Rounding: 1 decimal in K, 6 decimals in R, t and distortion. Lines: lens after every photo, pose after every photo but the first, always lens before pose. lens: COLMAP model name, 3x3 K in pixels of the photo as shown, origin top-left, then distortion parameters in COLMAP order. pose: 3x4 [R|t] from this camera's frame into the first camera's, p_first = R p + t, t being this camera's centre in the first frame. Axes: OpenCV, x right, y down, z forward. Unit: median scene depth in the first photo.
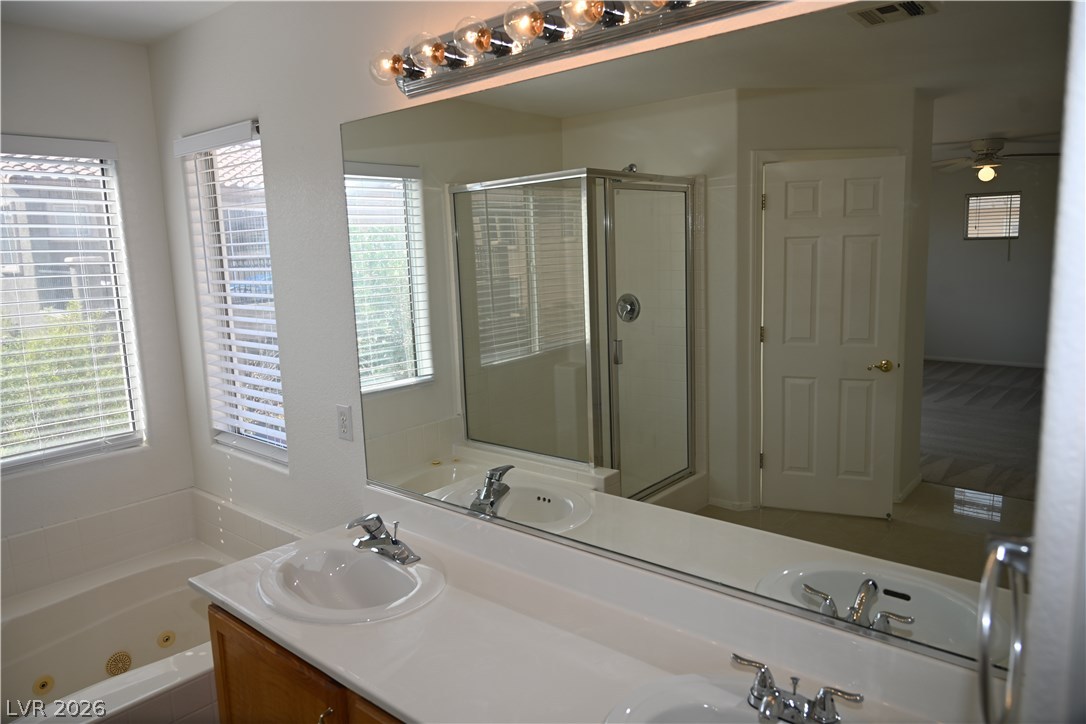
lens RADIAL K [[724.1, 0, 538.7], [0, 724.1, 362.8], [0, 0, 1]] dist [-0.009193, 0.006616]
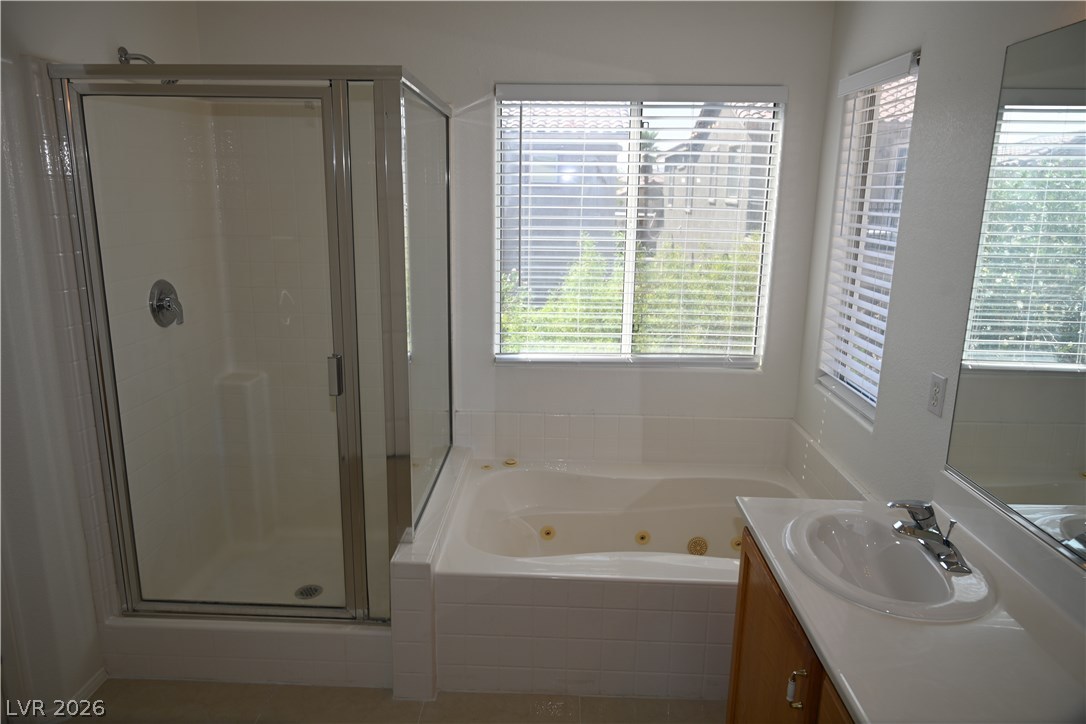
lens RADIAL K [[724.1, 0, 540.3], [0, 724.1, 361.6], [0, 0, 1]] dist [-0.009193, 0.006616]
pose [[0.623935, 0.217307, -0.750654, 0.069704], [-0.156724, 0.975840, 0.152229, -0.013173], [0.765599, 0.022664, 0.642918, 0.043673]]
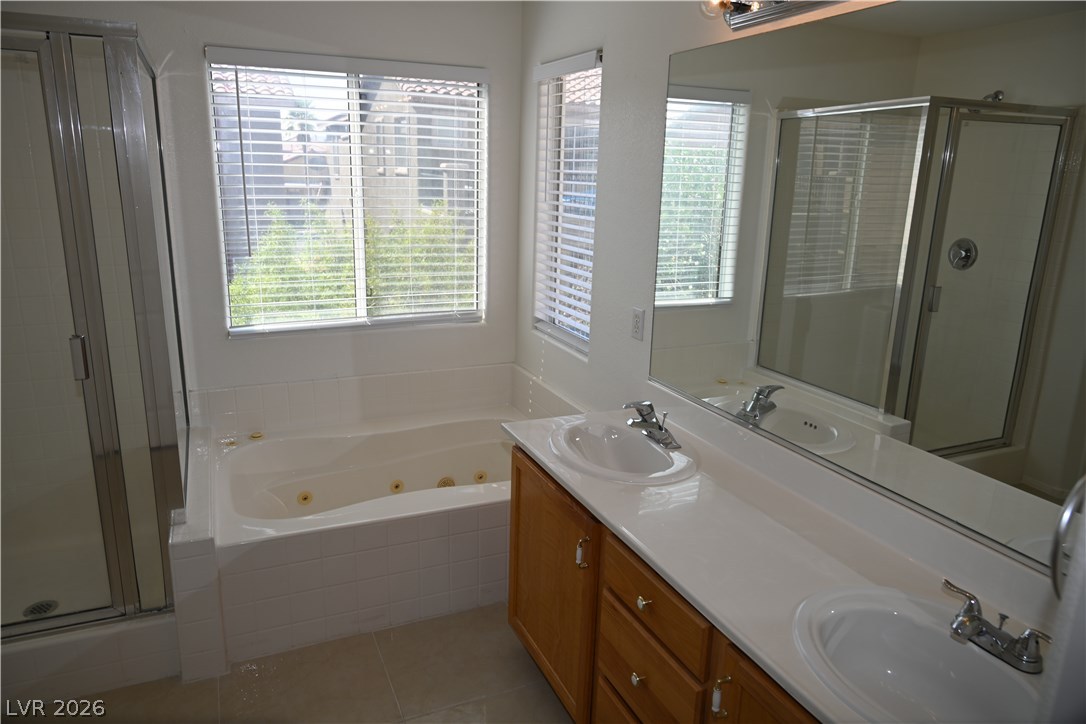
lens RADIAL K [[724.1, 0, 539.6], [0, 724.1, 362.6], [0, 0, 1]] dist [-0.009193, 0.006616]
pose [[0.901840, 0.164108, -0.399691, 0.048719], [-0.122362, 0.984196, 0.128007, 0.012243], [0.414381, -0.066535, 0.907668, -0.089175]]
